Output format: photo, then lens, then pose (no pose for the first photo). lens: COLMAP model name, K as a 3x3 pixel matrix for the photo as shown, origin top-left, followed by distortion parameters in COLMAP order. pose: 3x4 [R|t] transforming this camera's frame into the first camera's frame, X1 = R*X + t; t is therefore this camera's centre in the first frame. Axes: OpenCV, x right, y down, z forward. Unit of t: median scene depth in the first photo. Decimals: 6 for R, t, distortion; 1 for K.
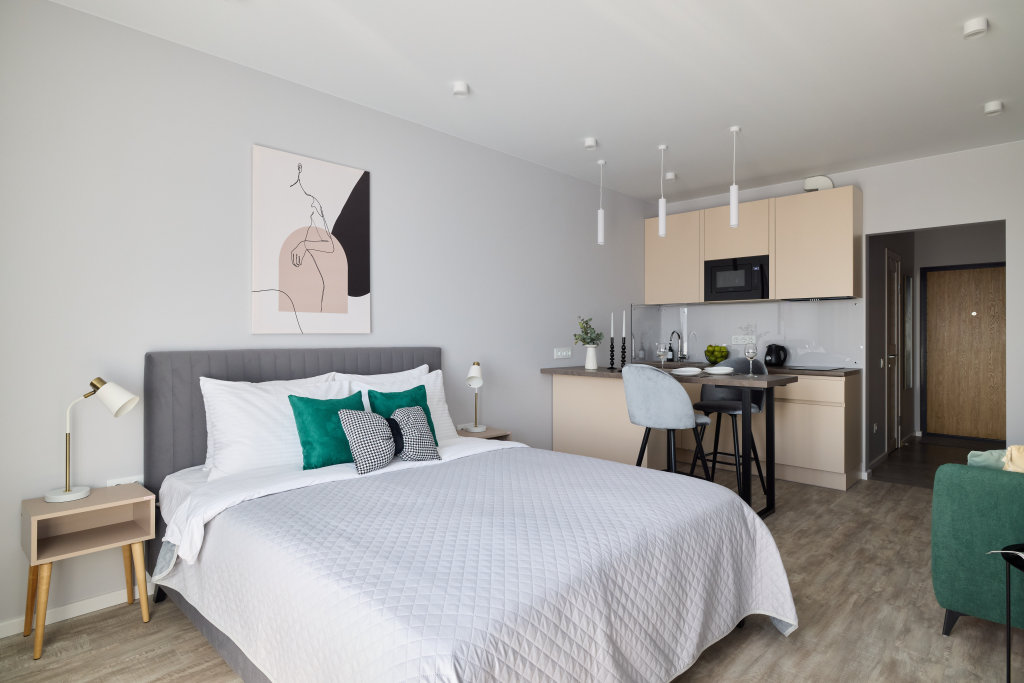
lens RADIAL K [[558.4, 0, 513.0], [0, 558.4, 333.4], [0, 0, 1]] dist [0.003136, -0.001176]
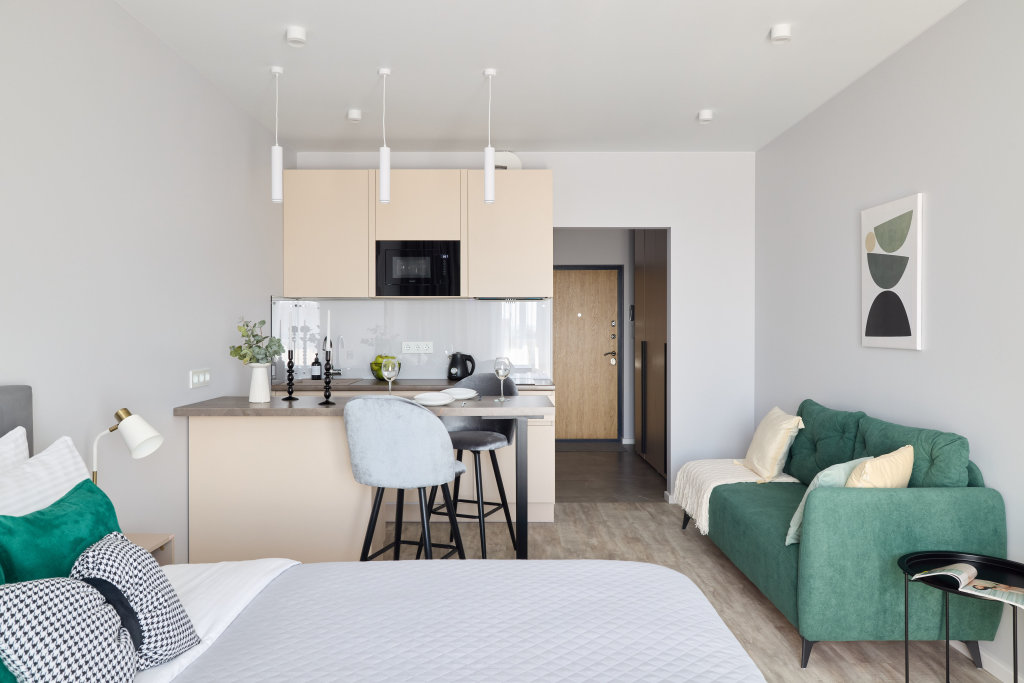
lens RADIAL K [[707.1, 0, 513.8], [0, 707.1, 335.0], [0, 0, 1]] dist [-0.008040, -0.000128]
pose [[0.729069, -0.007822, 0.684395, -0.145299], [0.003686, 0.999965, 0.007502, -0.011545], [-0.684430, -0.002947, 0.729073, 0.182344]]
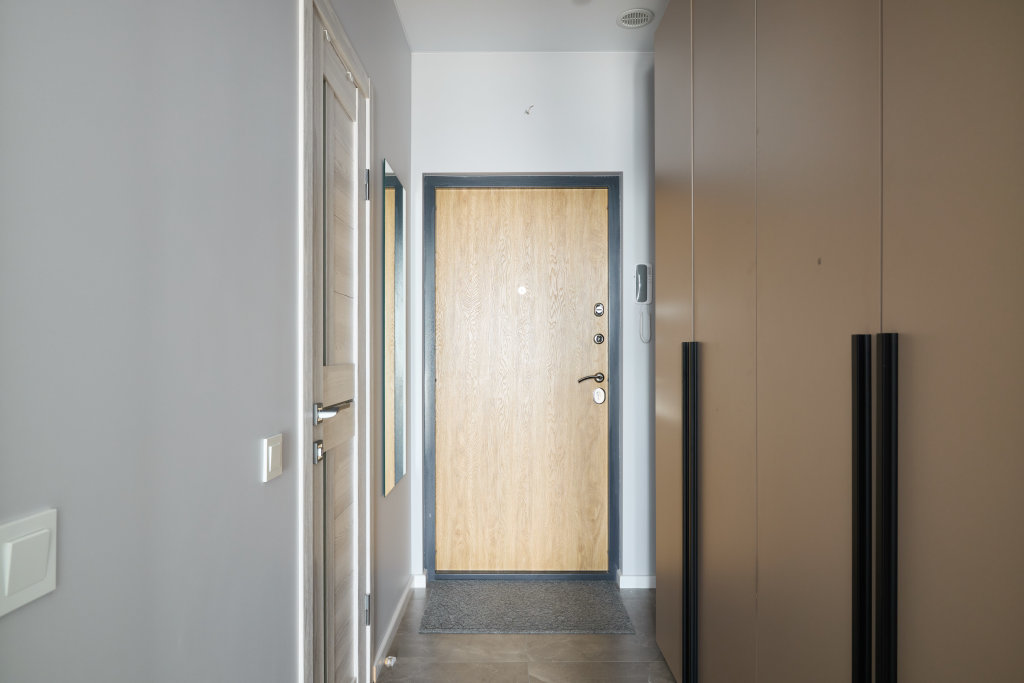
lens RADIAL K [[639.7, 0, 515.1], [0, 639.7, 339.1], [0, 0, 1]] dist [-0.000416, -0.000086]
pose [[0.724197, 0.005429, 0.689572, 0.542830], [0.002383, 0.999943, -0.010376, 0.009478], [-0.689589, 0.009158, 0.724143, 0.733527]]
